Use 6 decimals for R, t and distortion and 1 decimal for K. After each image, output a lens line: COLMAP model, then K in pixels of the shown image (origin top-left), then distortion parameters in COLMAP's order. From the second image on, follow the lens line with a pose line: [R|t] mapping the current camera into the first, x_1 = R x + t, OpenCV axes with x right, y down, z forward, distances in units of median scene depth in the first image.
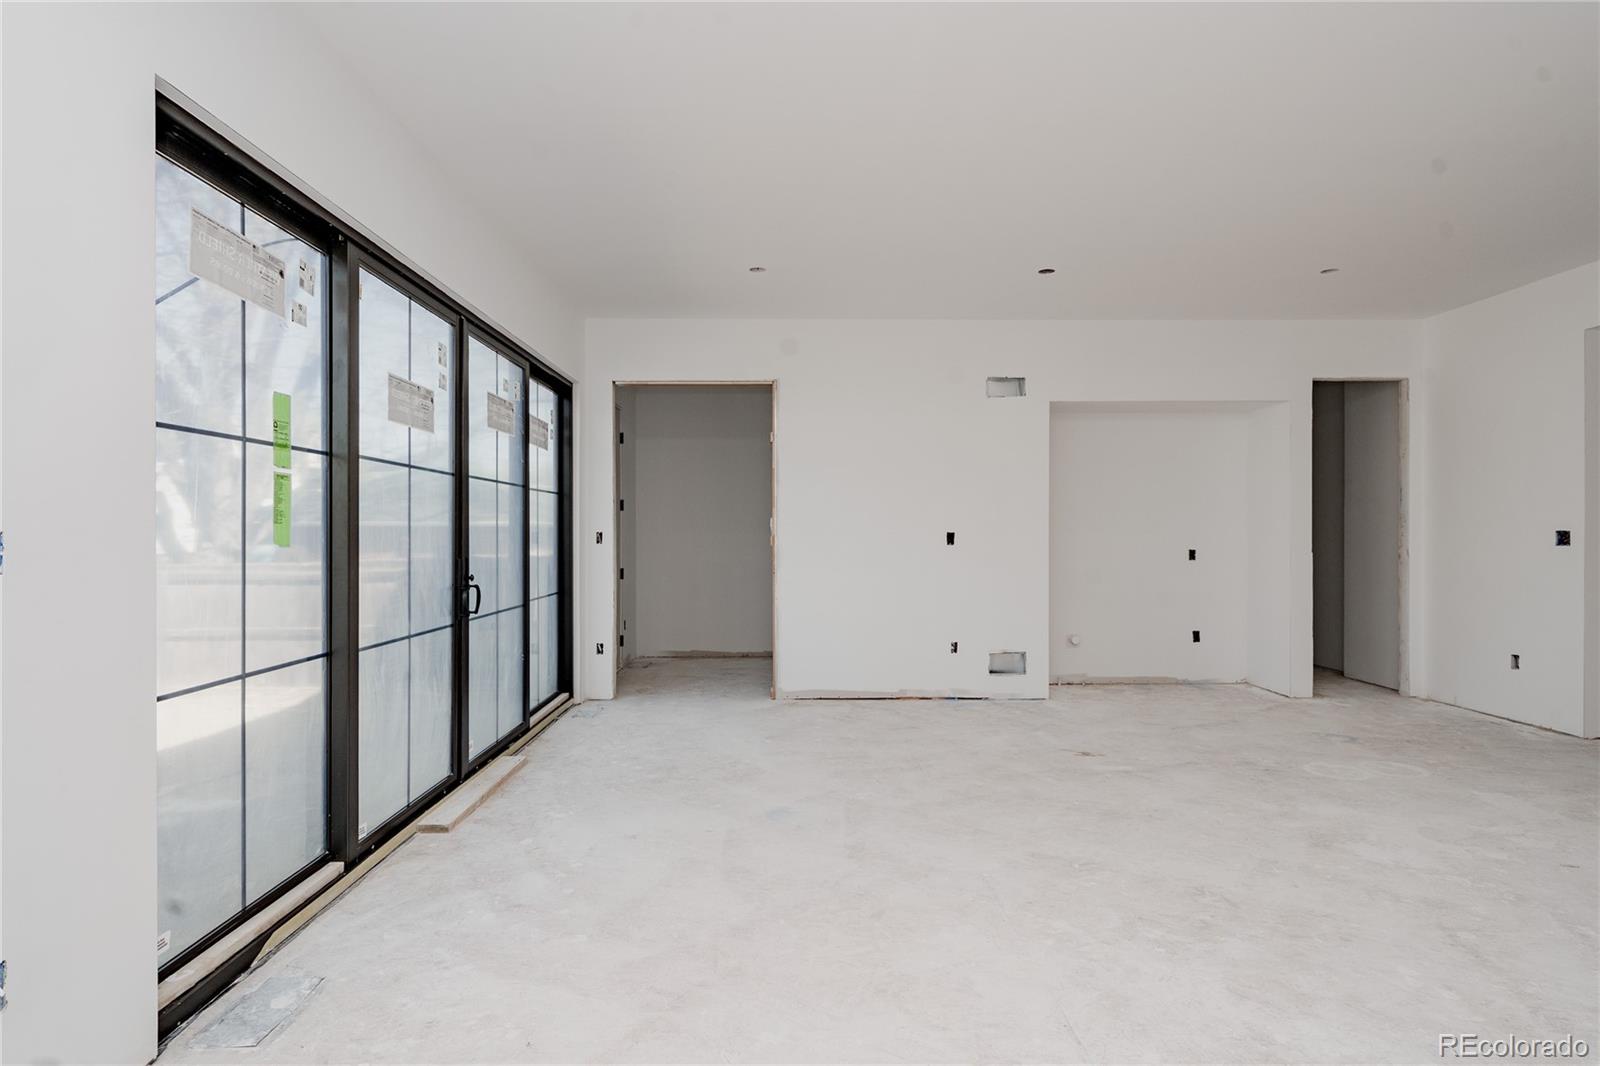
lens RADIAL K [[836.2, 0, 800.0], [0, 836.2, 533.0], [0, 0, 1]] dist [0.000404, 0.000374]
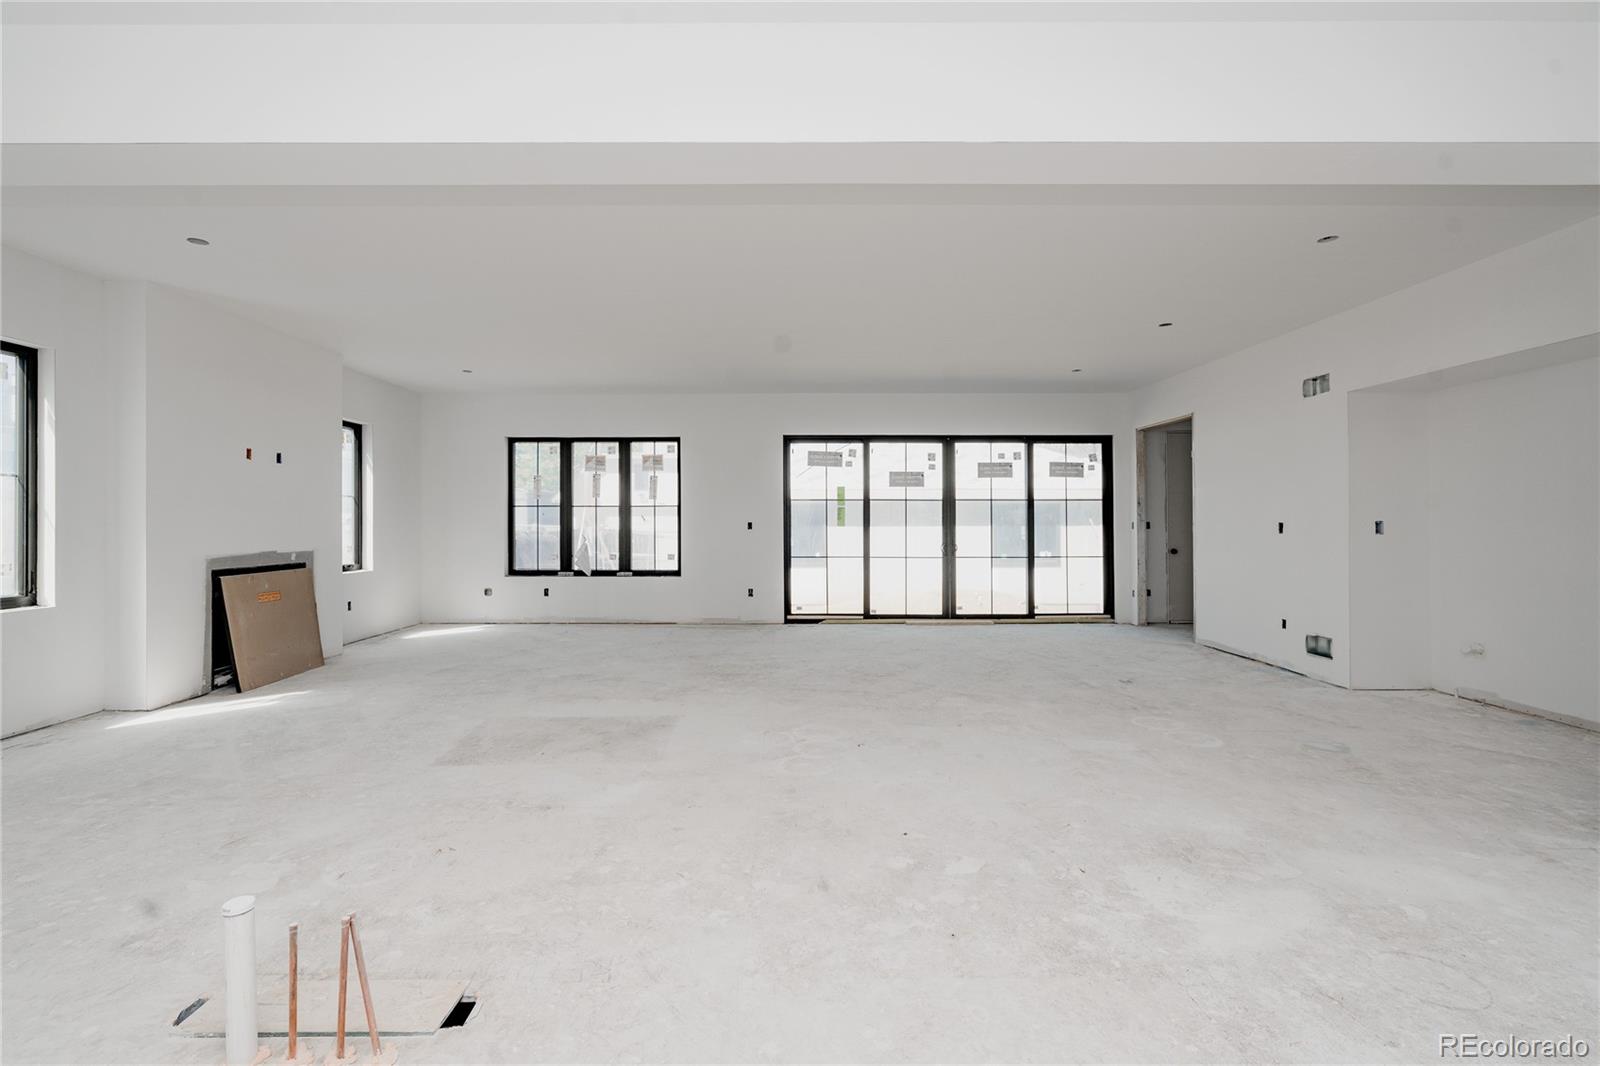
lens RADIAL K [[735.4, 0, 803.9], [0, 735.4, 530.1], [0, 0, 1]] dist [-0.017226, 0.011486]
pose [[0.002510, 0.013633, -0.999904, 2.696105], [0.002089, 0.999905, 0.013638, -0.012692], [0.999995, -0.002123, 0.002481, 0.790743]]
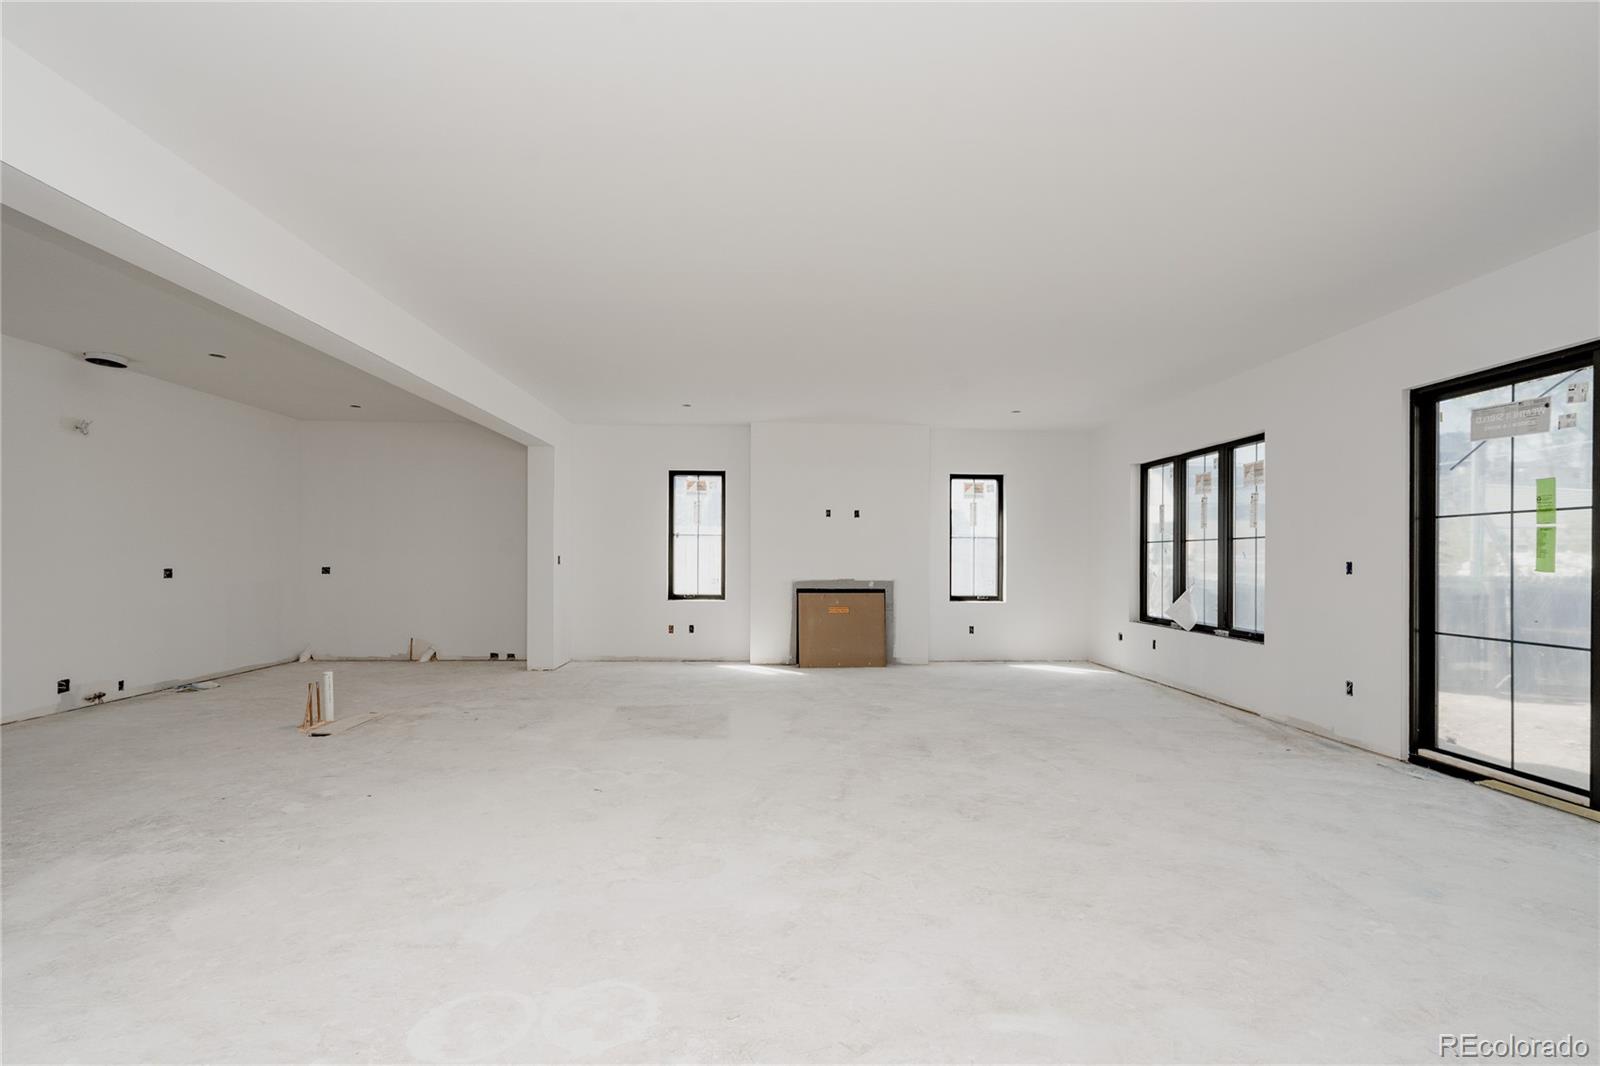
lens RADIAL K [[735.1, 0, 784.6], [0, 735.1, 561.2], [0, 0, 1]] dist [-0.003223, -0.000119]
pose [[-0.999966, -0.003471, -0.007493, 0.851428], [-0.003471, 0.999994, -0.000009, 0.000523], [0.007493, 0.000017, -0.999972, 2.338918]]
